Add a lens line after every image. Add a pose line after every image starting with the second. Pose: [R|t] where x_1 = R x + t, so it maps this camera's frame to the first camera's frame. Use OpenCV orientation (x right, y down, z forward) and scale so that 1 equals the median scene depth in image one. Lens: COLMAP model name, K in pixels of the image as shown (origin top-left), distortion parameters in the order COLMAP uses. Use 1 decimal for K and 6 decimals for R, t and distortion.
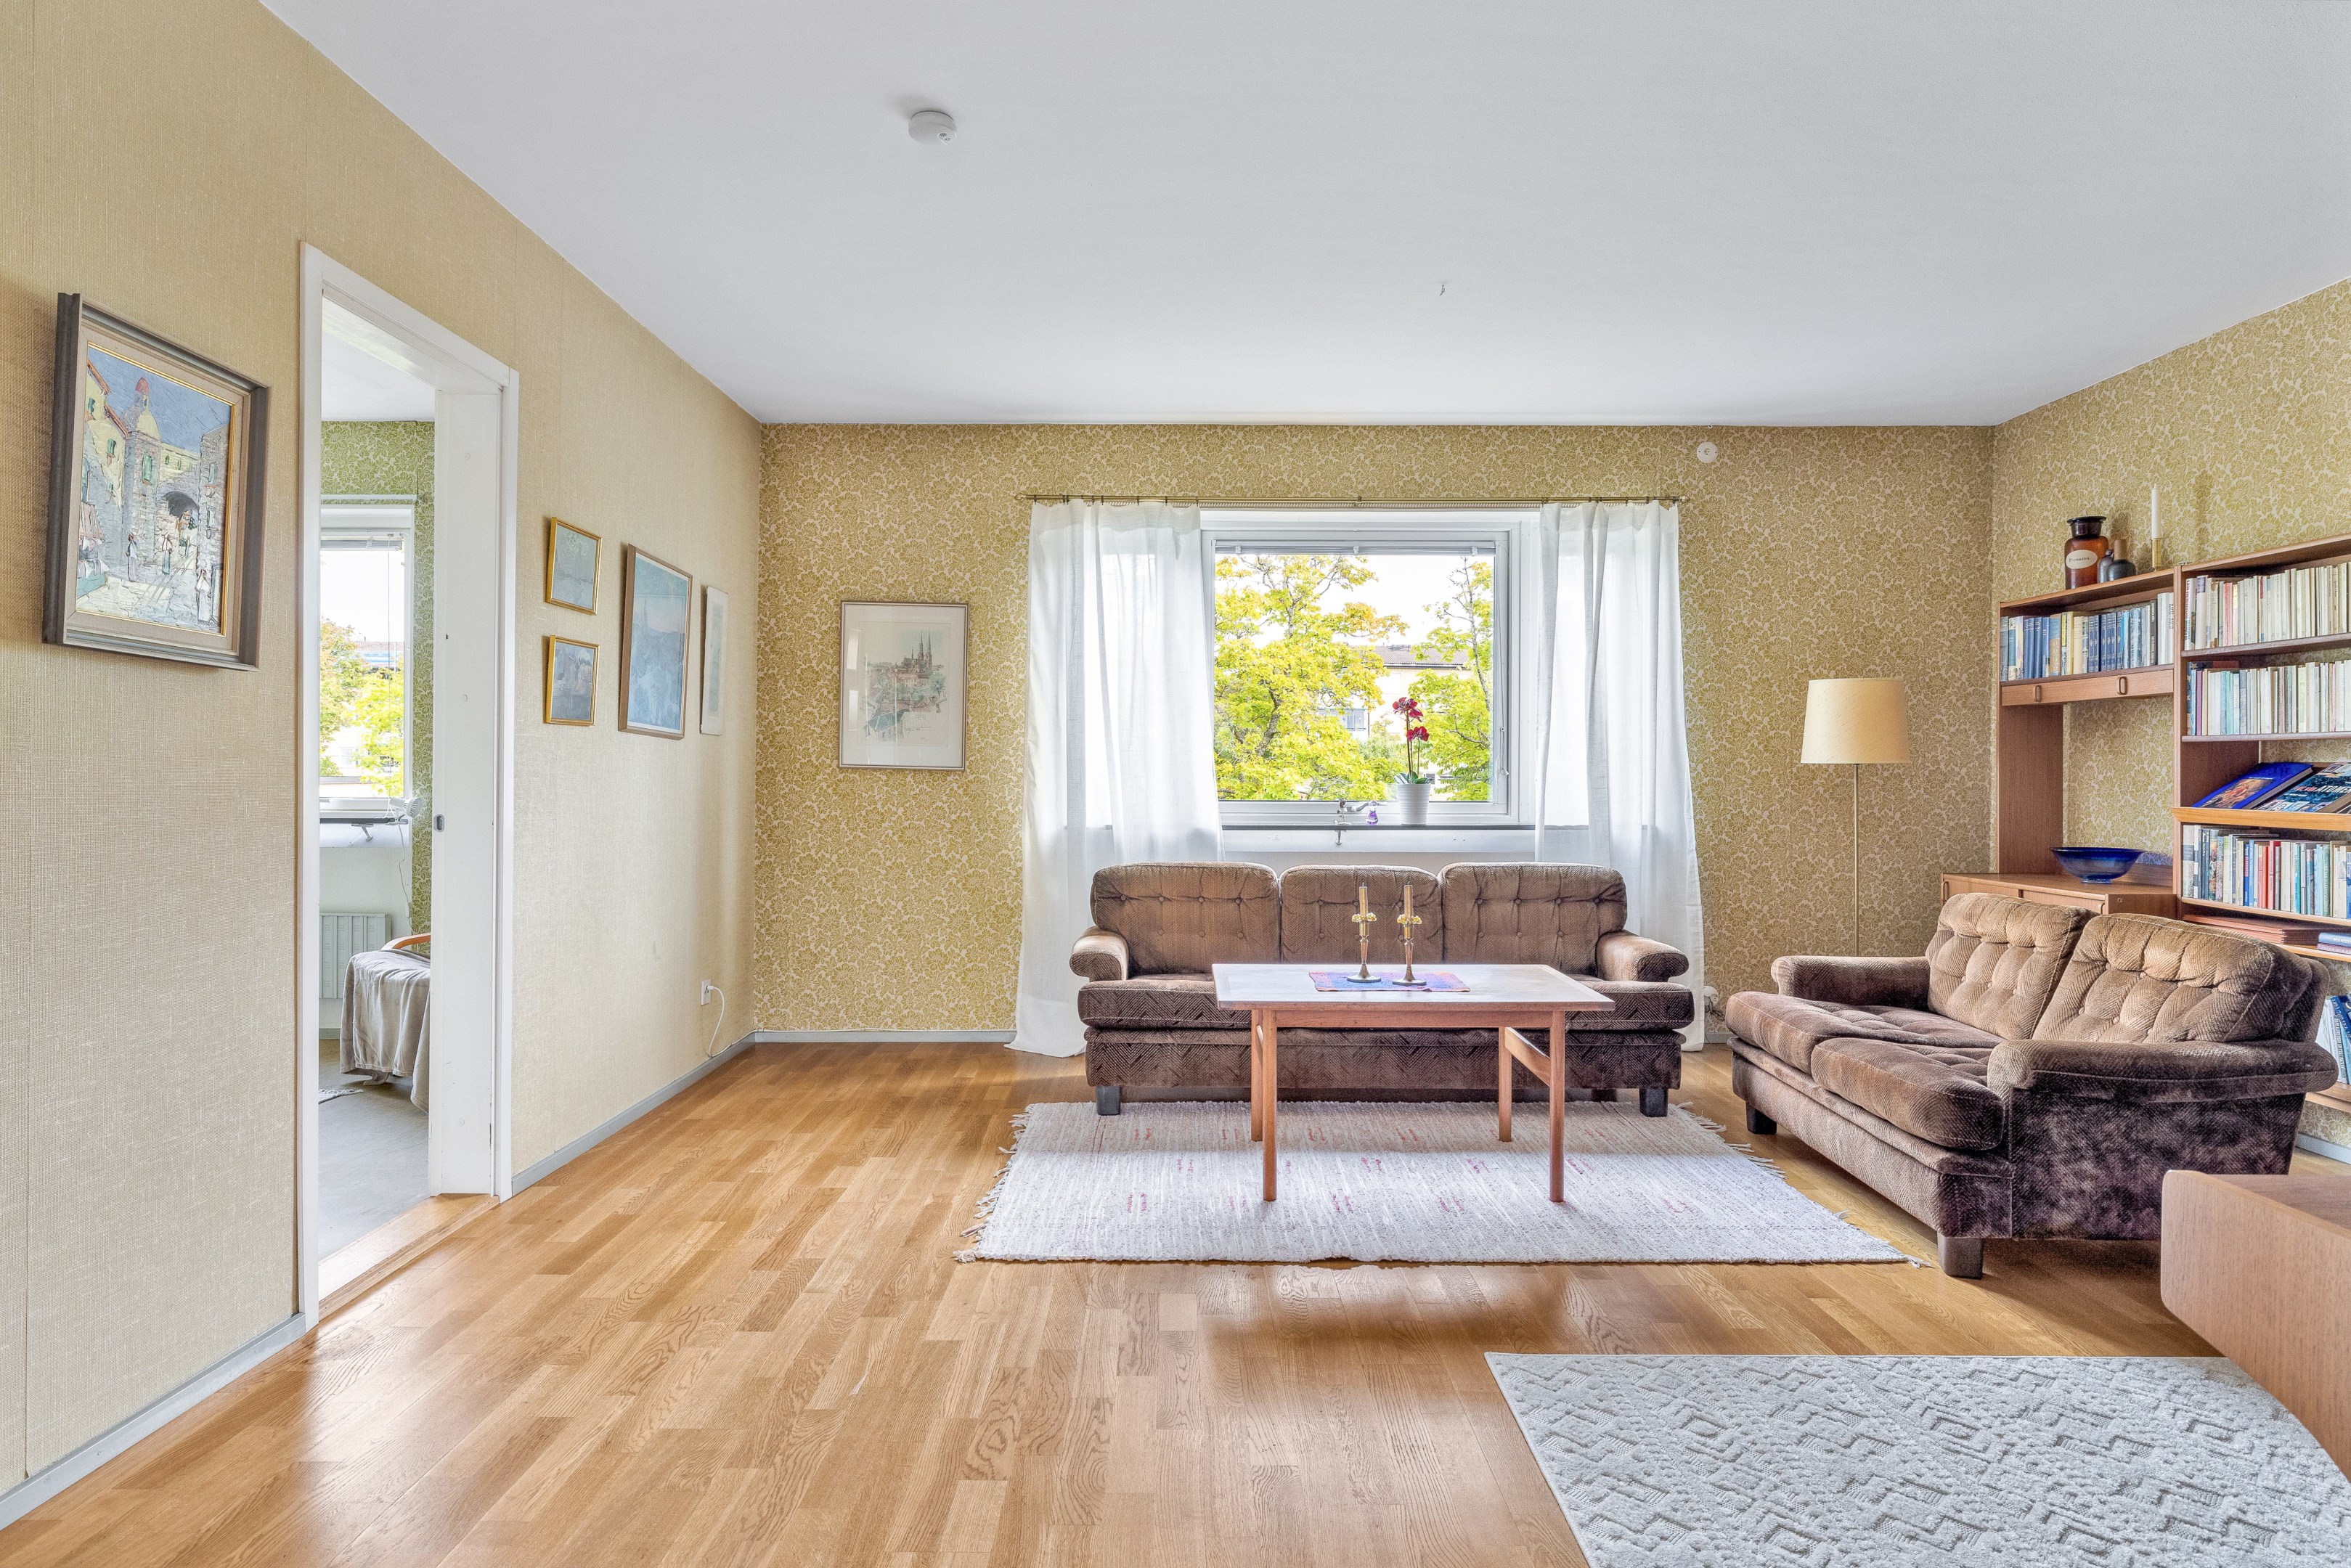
lens RADIAL K [[1431.6, 0, 1175.5], [0, 1431.6, 784.0], [0, 0, 1]] dist [-0.003405, 0.000895]
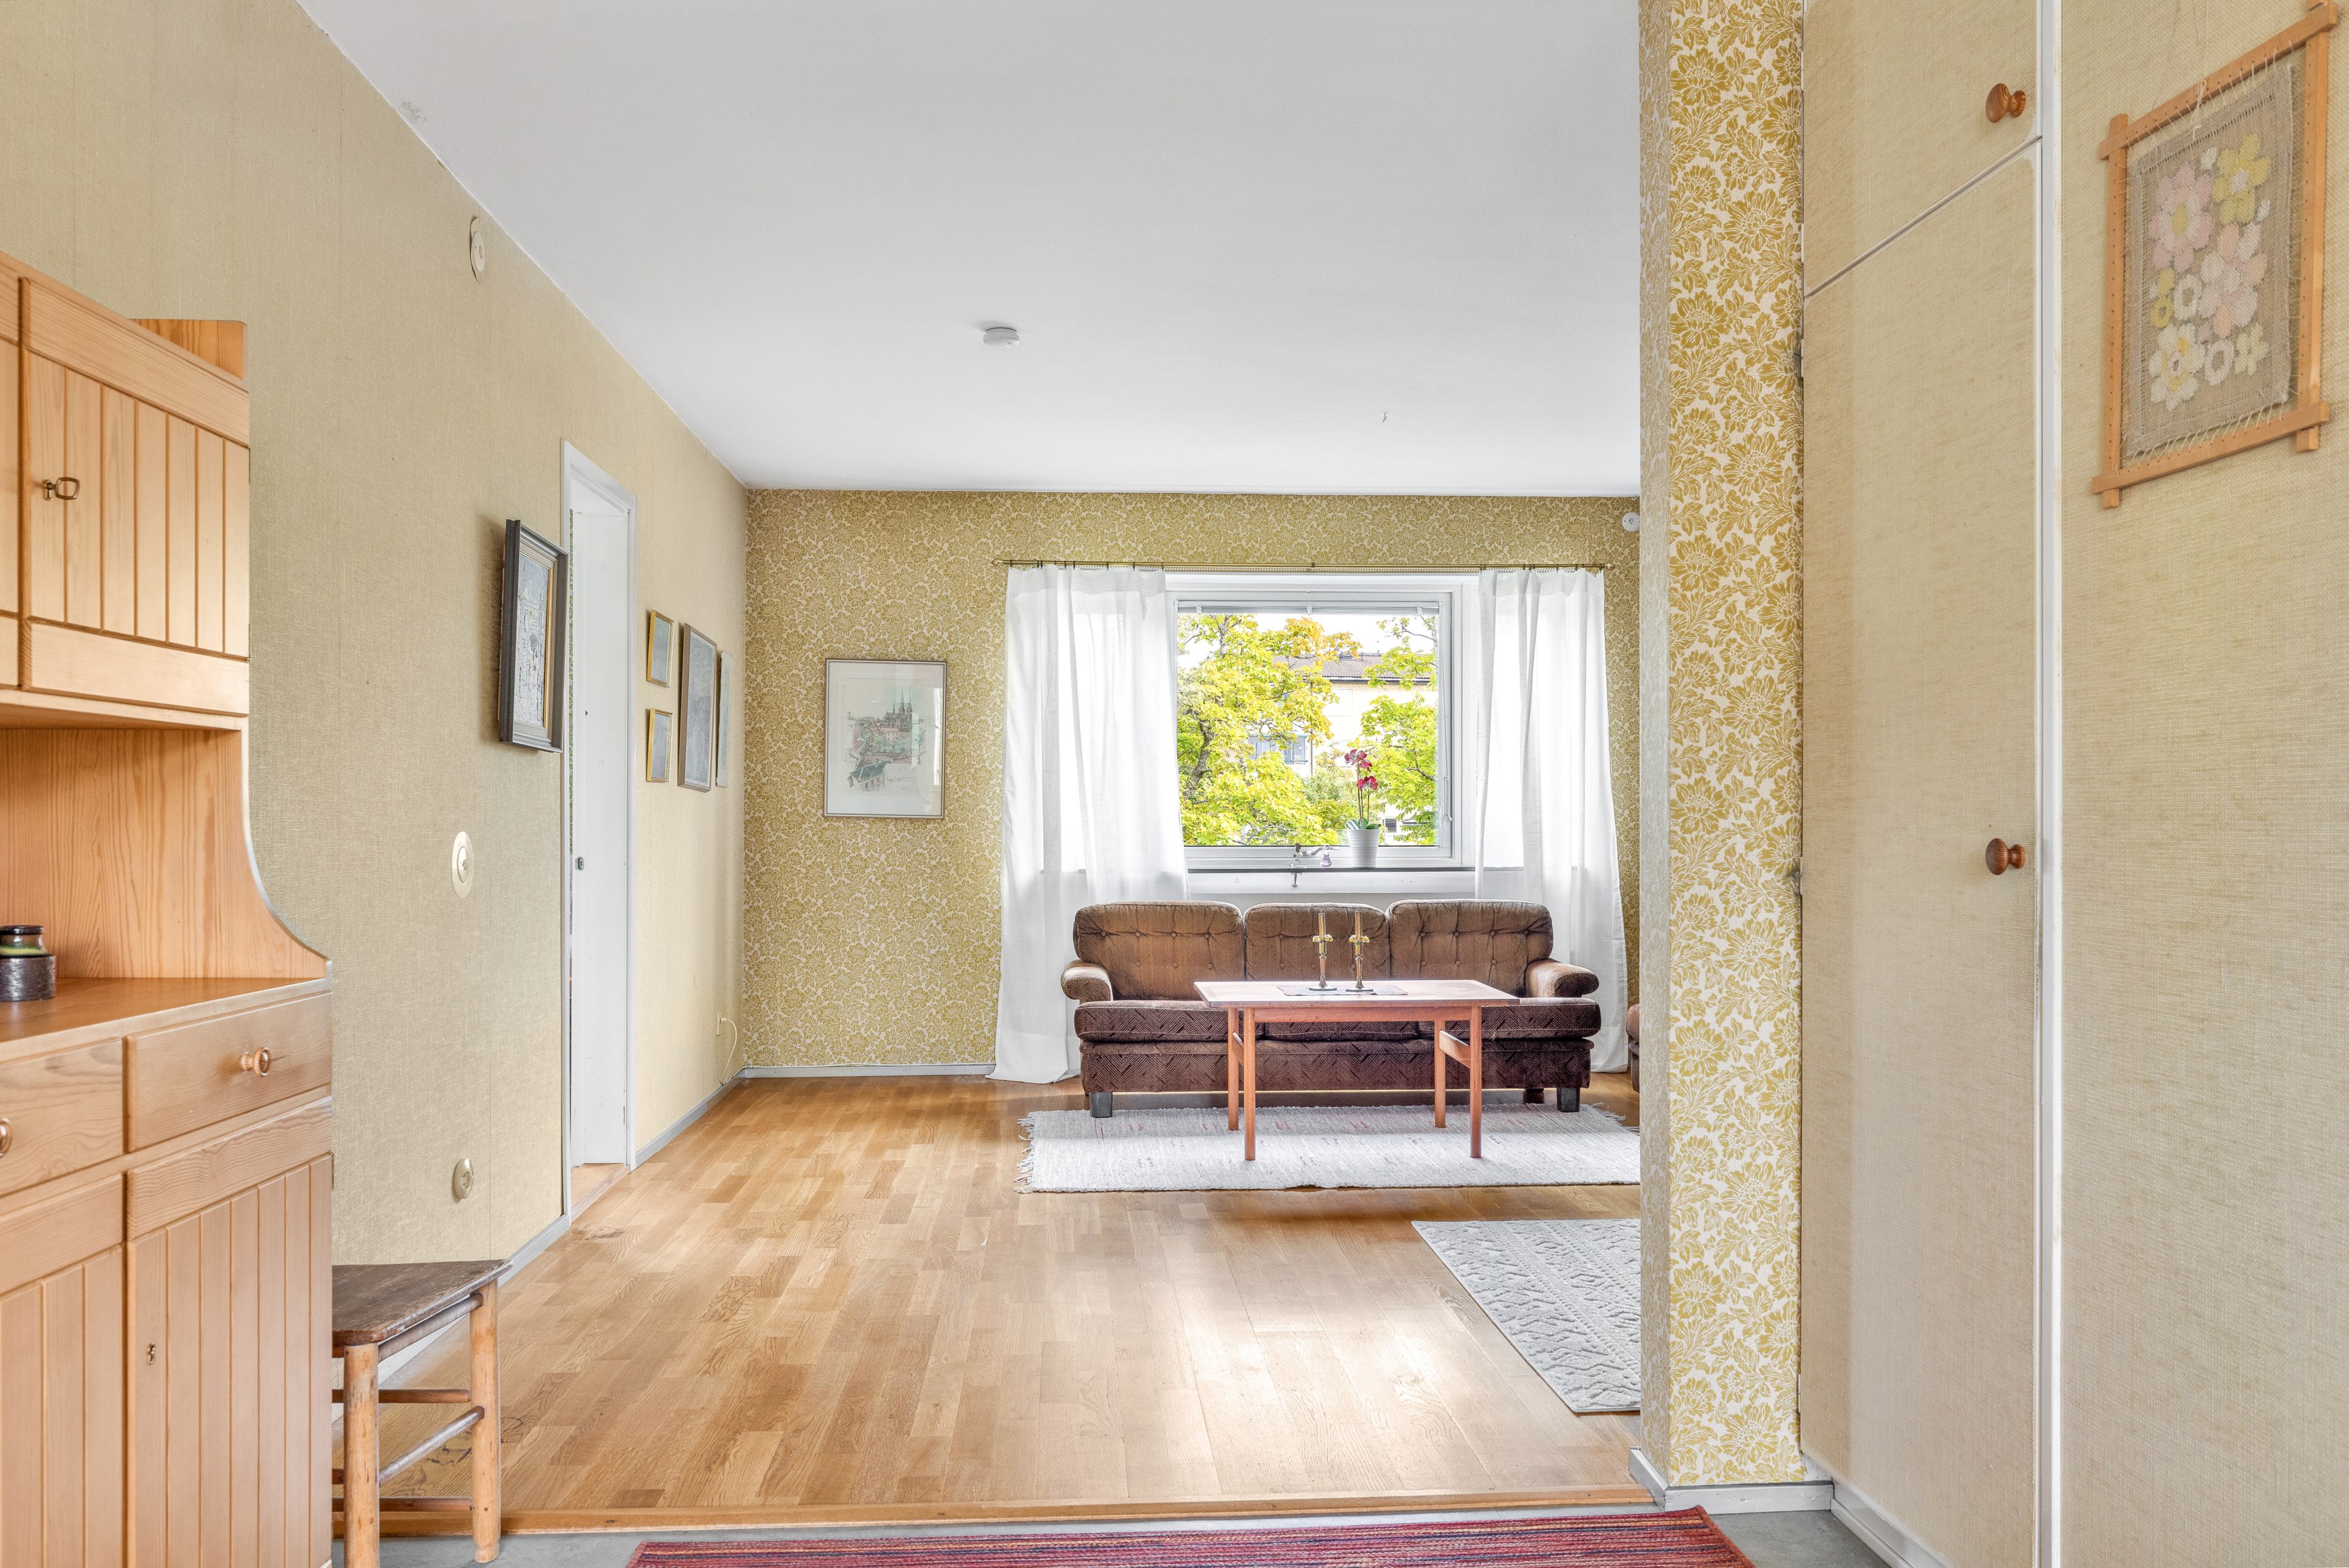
lens RADIAL K [[1848.9, 0, 1181.5], [0, 1848.9, 827.9], [0, 0, 1]] dist [0.001660, 0.001313]
pose [[0.997974, -0.004596, 0.063461, -0.065332], [0.004785, 0.999985, -0.002819, 0.002293], [-0.063447, 0.003117, 0.997980, -0.419928]]
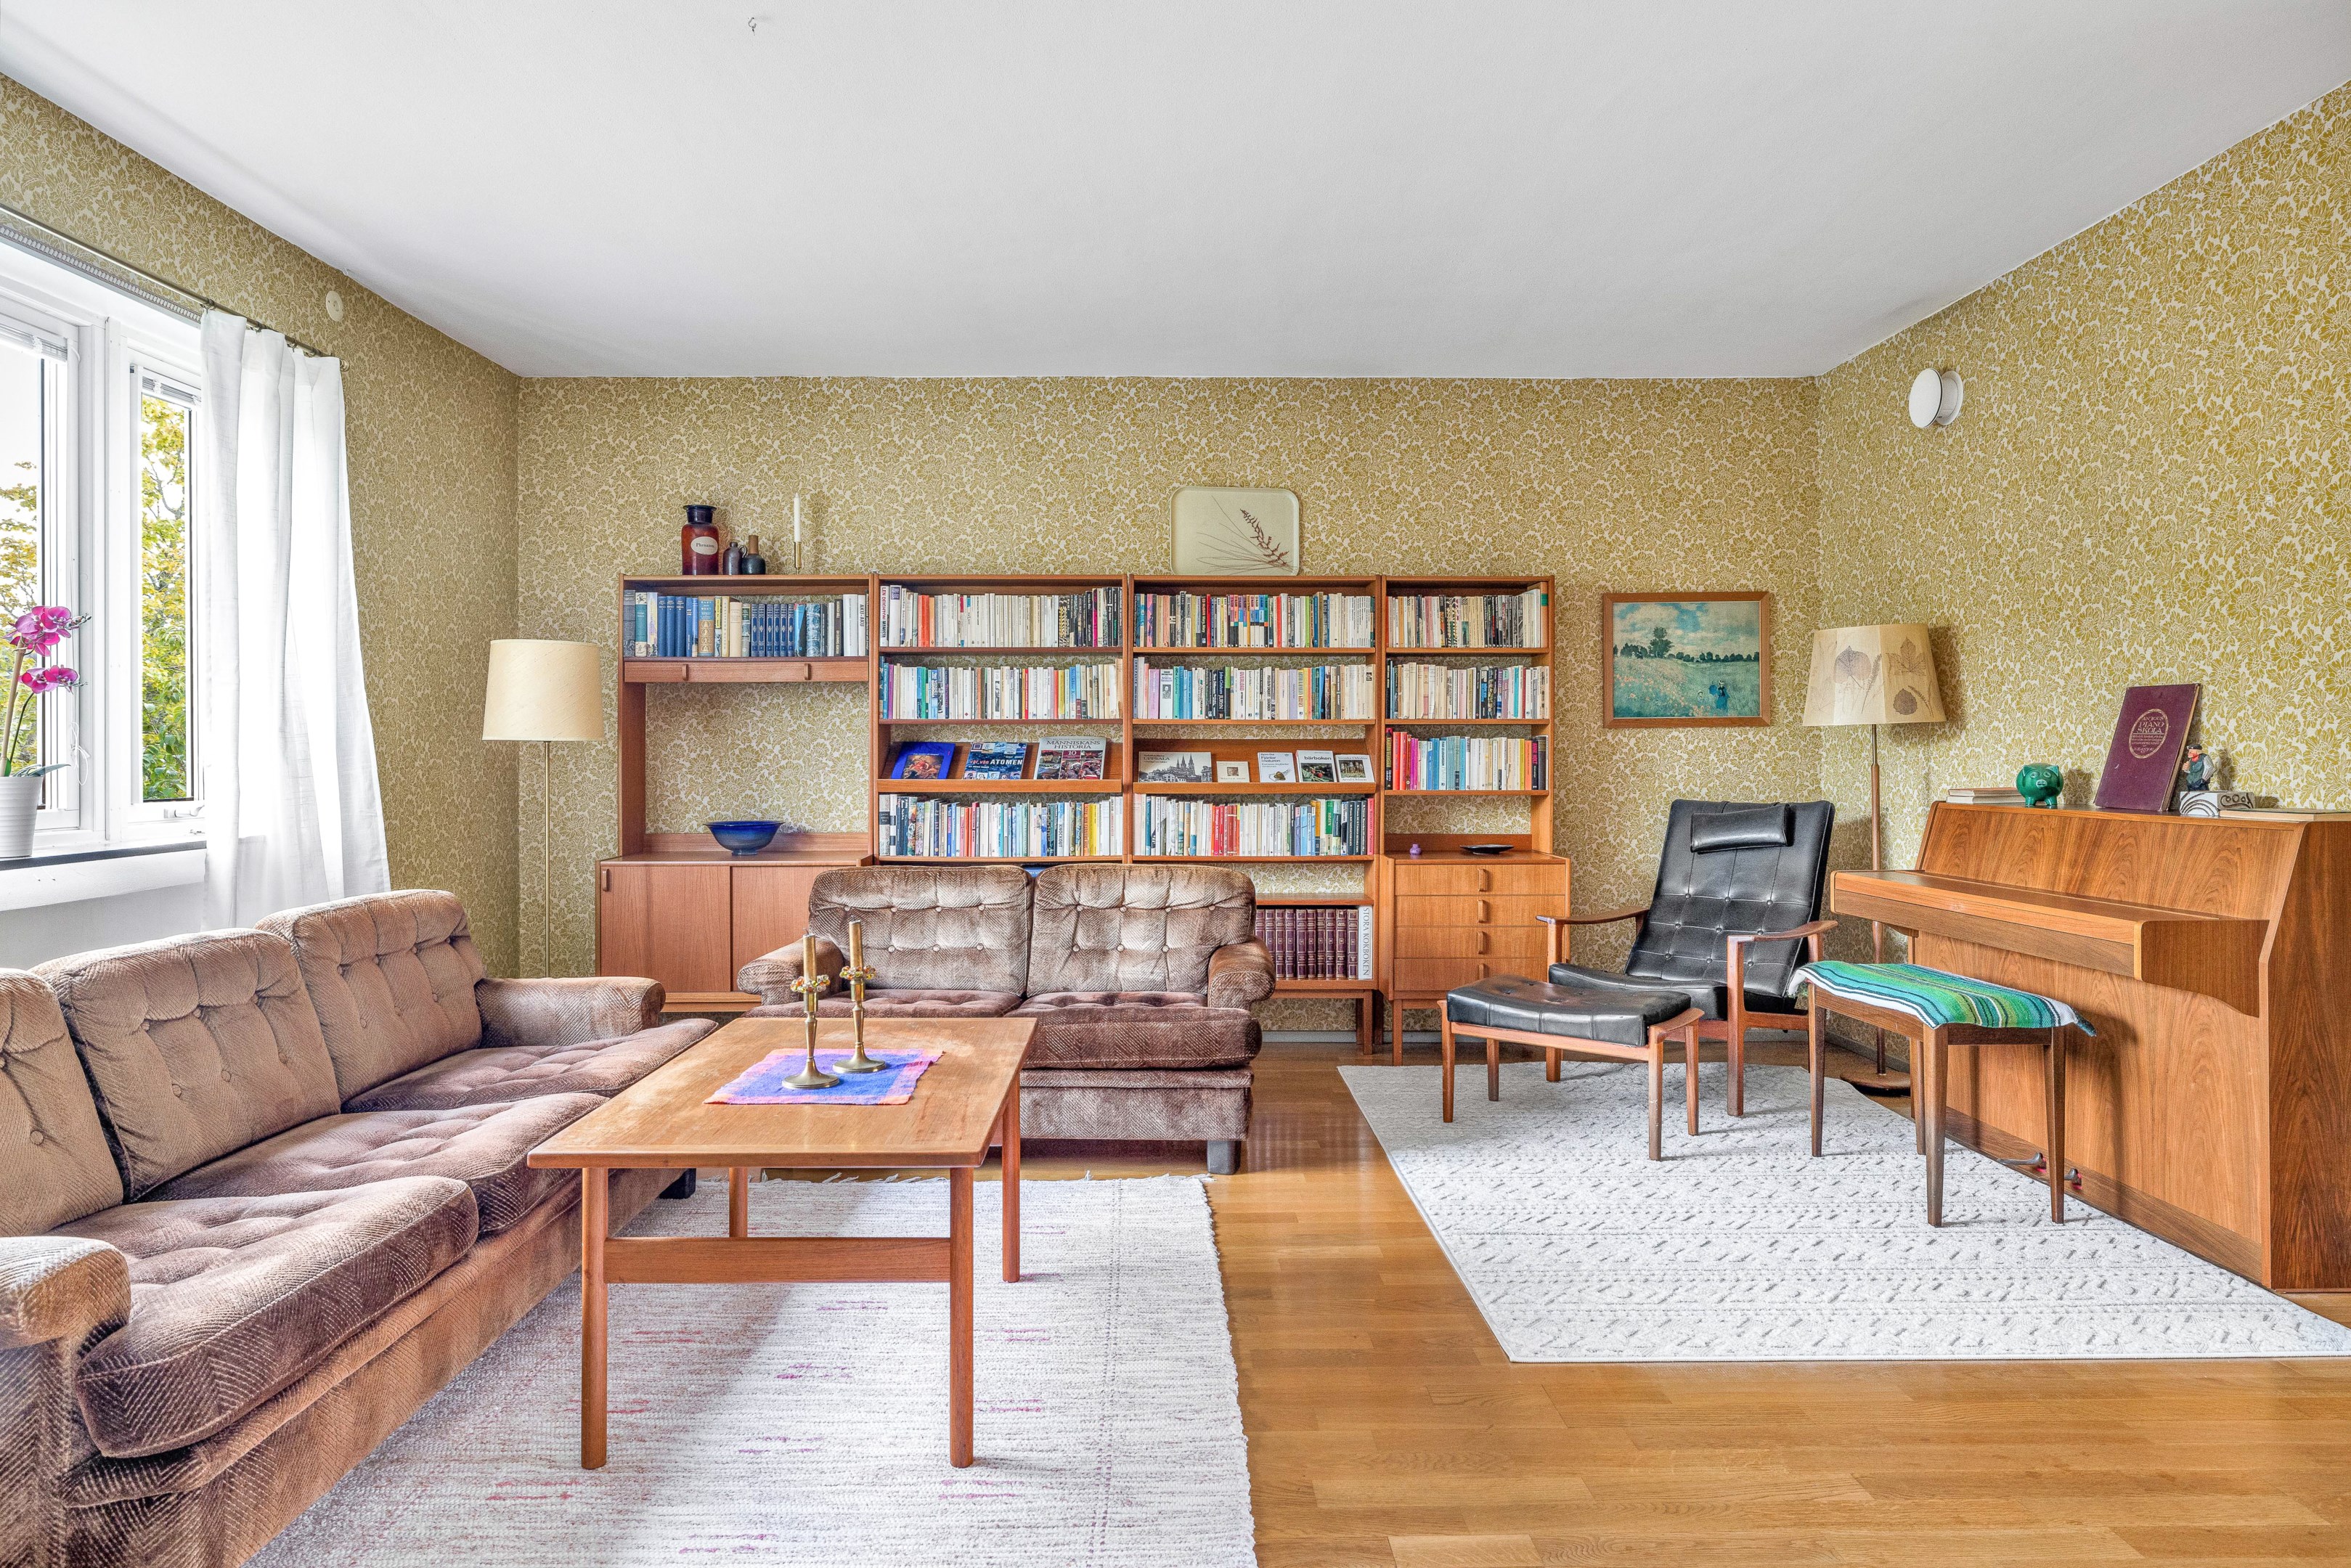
lens RADIAL K [[1344.7, 0, 1203.9], [0, 1344.7, 768.4], [0, 0, 1]] dist [-0.002349, -0.000387]
pose [[-0.015245, -0.014625, 0.999777, -0.354177], [0.010920, 0.999831, 0.014793, -0.005654], [-0.999824, 0.011143, -0.015082, 0.653529]]
